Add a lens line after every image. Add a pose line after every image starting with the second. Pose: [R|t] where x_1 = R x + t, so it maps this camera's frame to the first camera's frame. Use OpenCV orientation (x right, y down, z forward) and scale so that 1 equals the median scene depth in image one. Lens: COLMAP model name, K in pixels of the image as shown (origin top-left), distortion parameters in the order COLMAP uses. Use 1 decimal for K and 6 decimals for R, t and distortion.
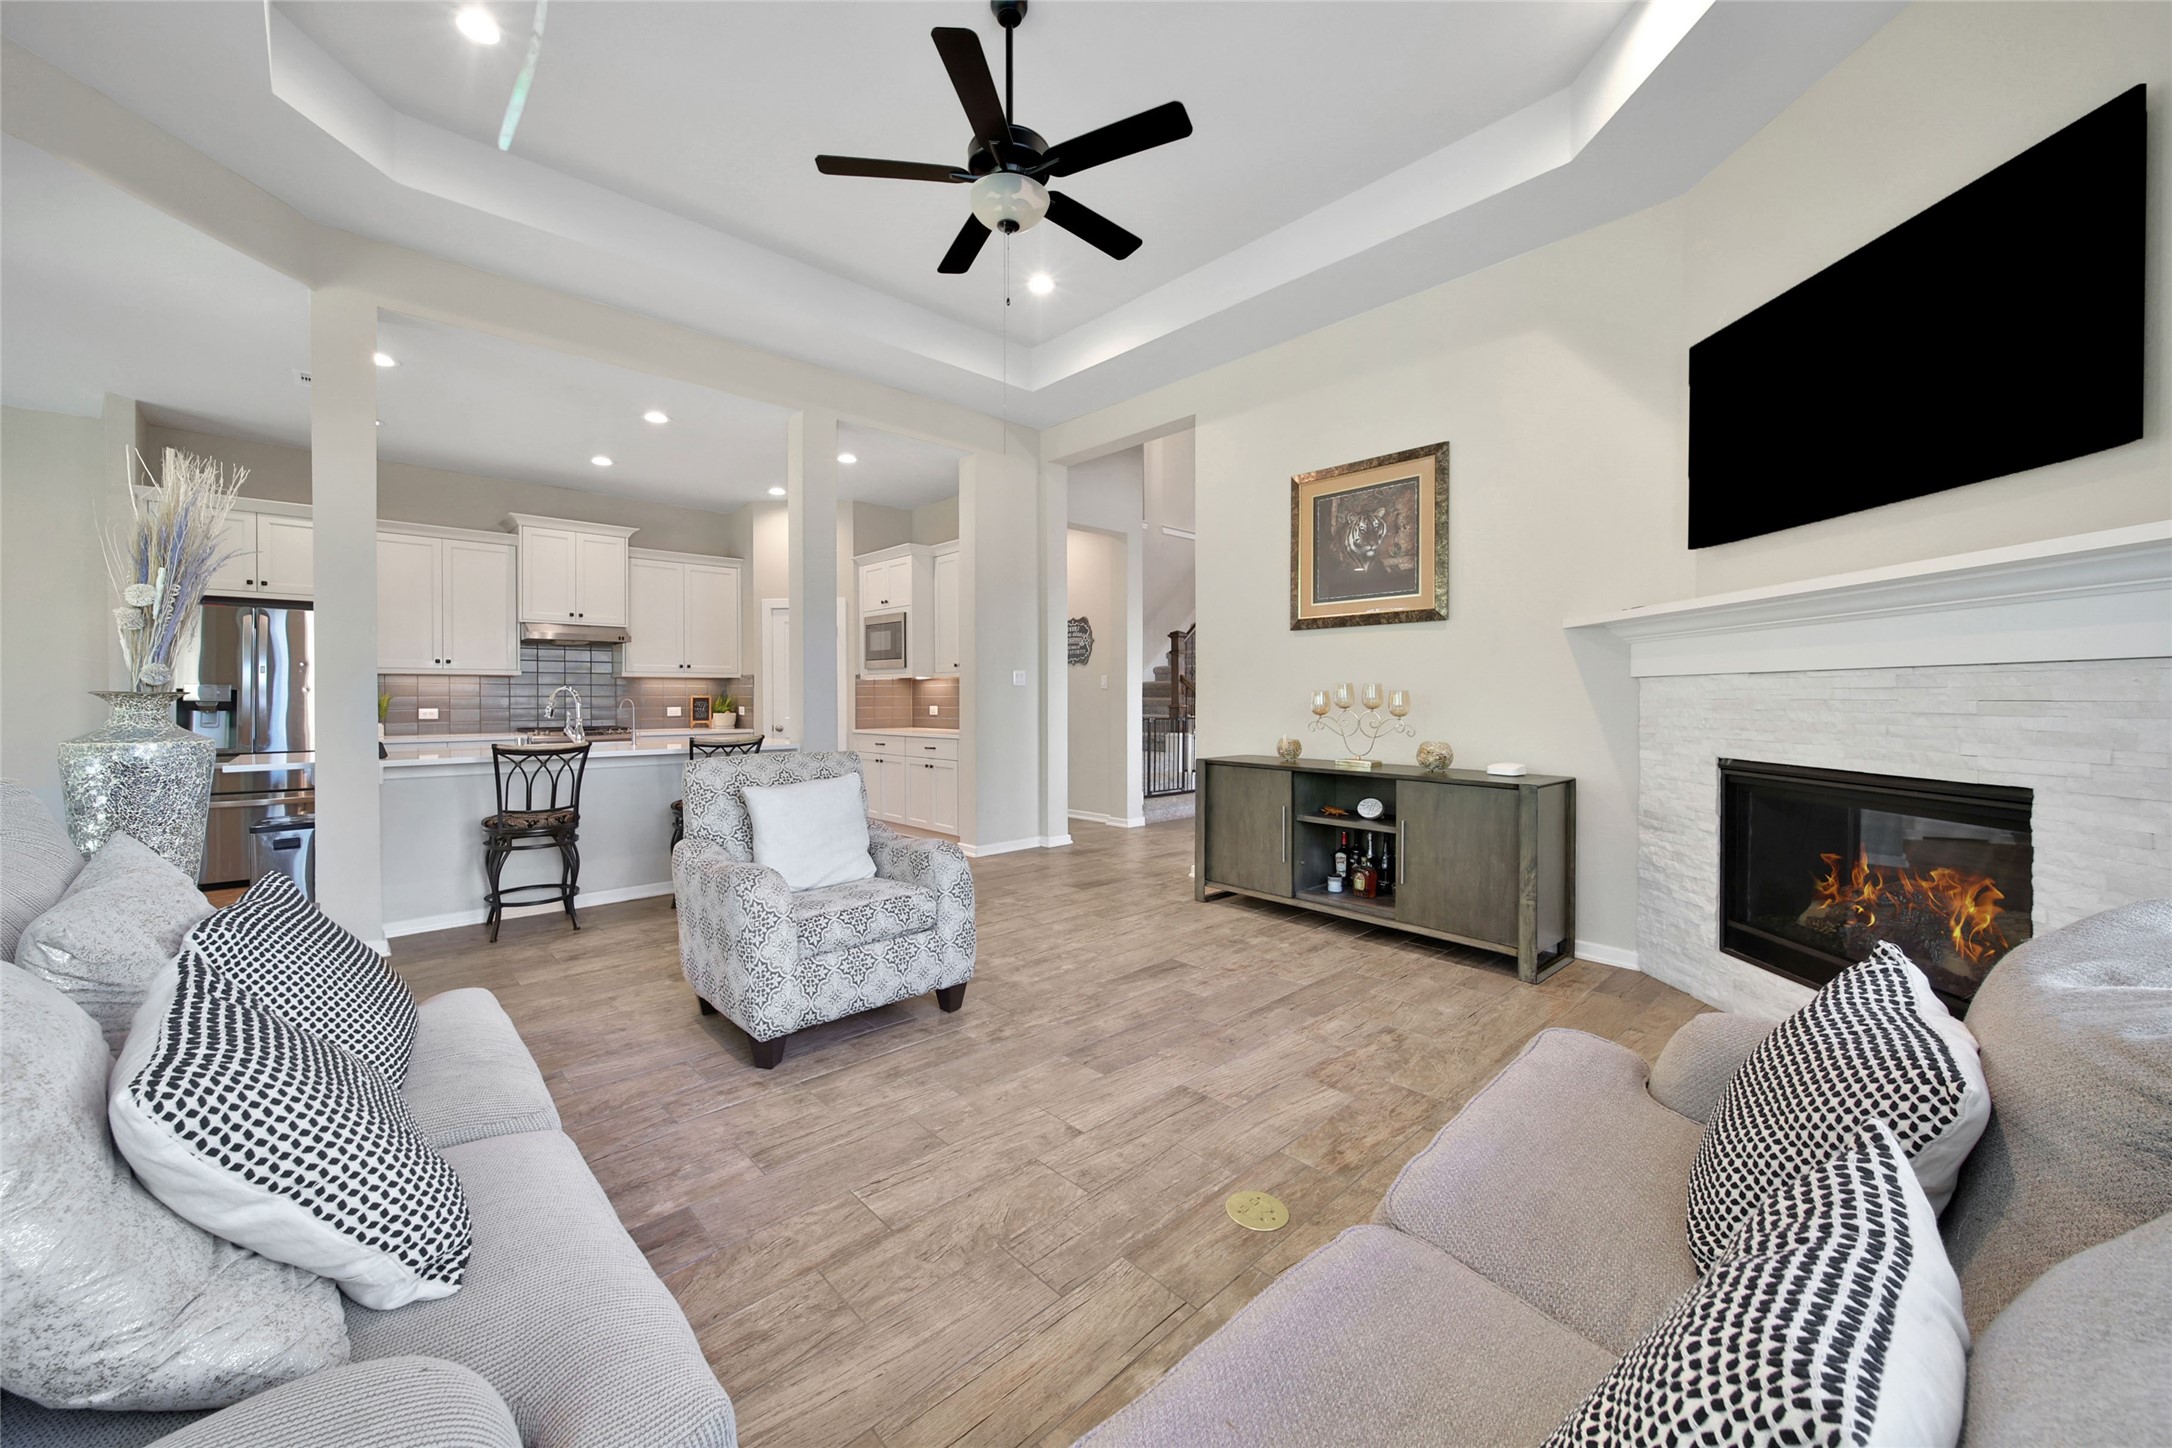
lens RADIAL K [[803.0, 0, 1088.6], [0, 803.0, 708.7], [0, 0, 1]] dist [0.001872, -0.002922]
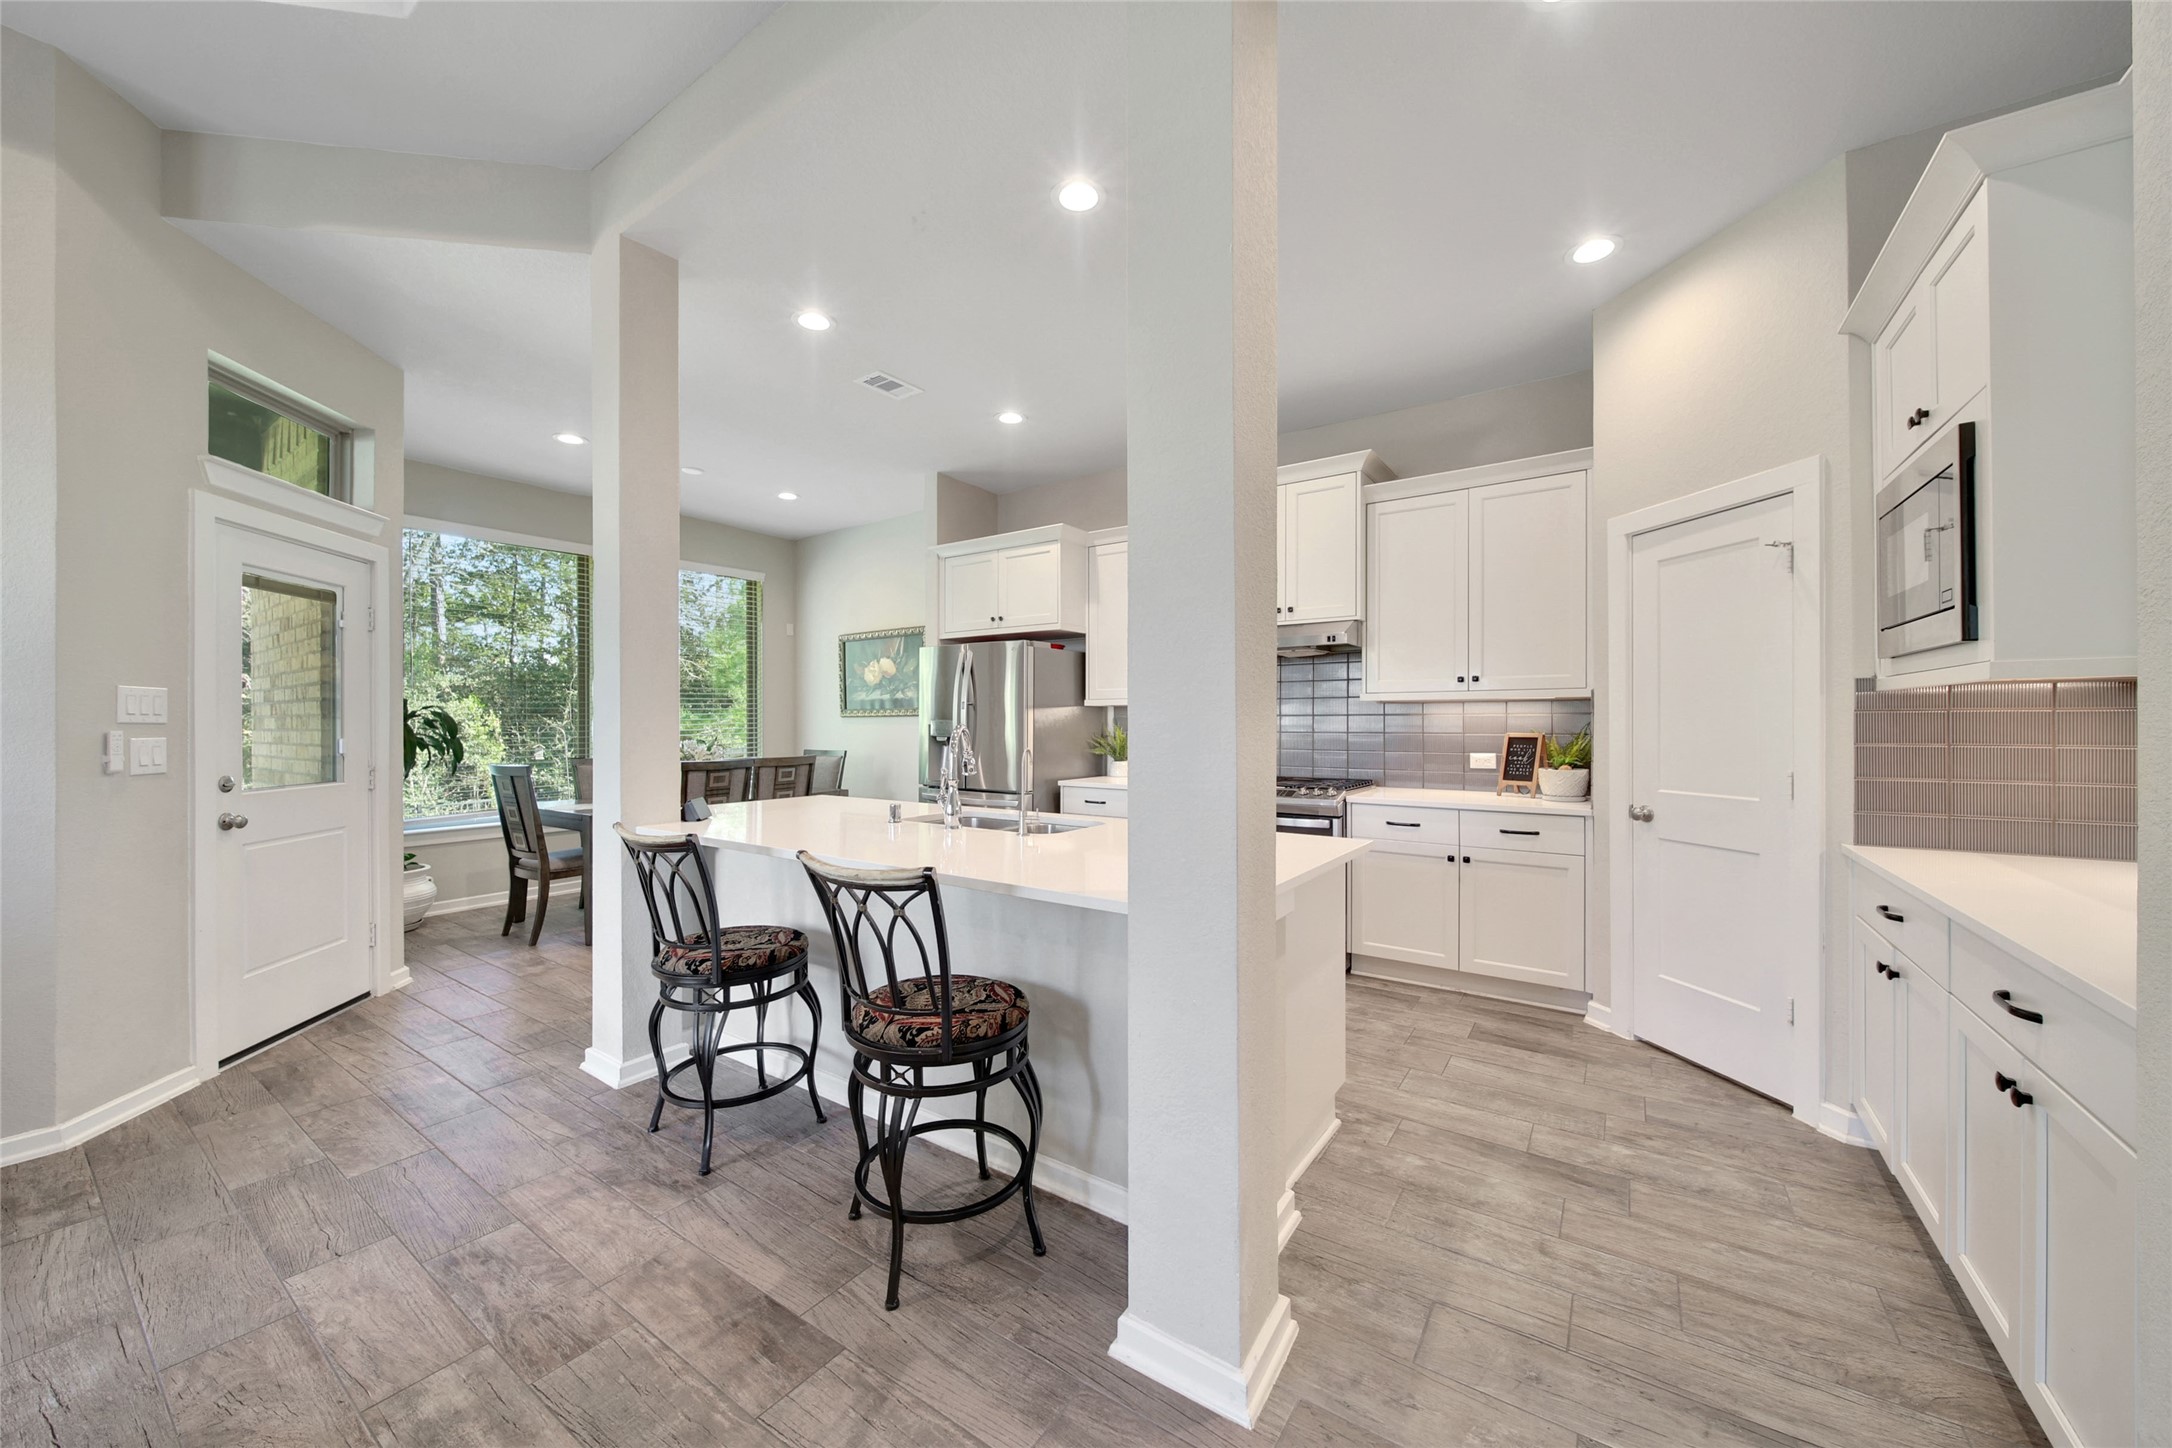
lens RADIAL K [[803.0, 0, 1088.6], [0, 803.0, 708.7], [0, 0, 1]] dist [0.001872, -0.002922]
pose [[0.221733, -0.007261, -0.975080, -0.031721], [-0.014799, 0.999832, -0.010811, -0.022493], [0.974995, 0.016828, 0.221589, 0.608079]]
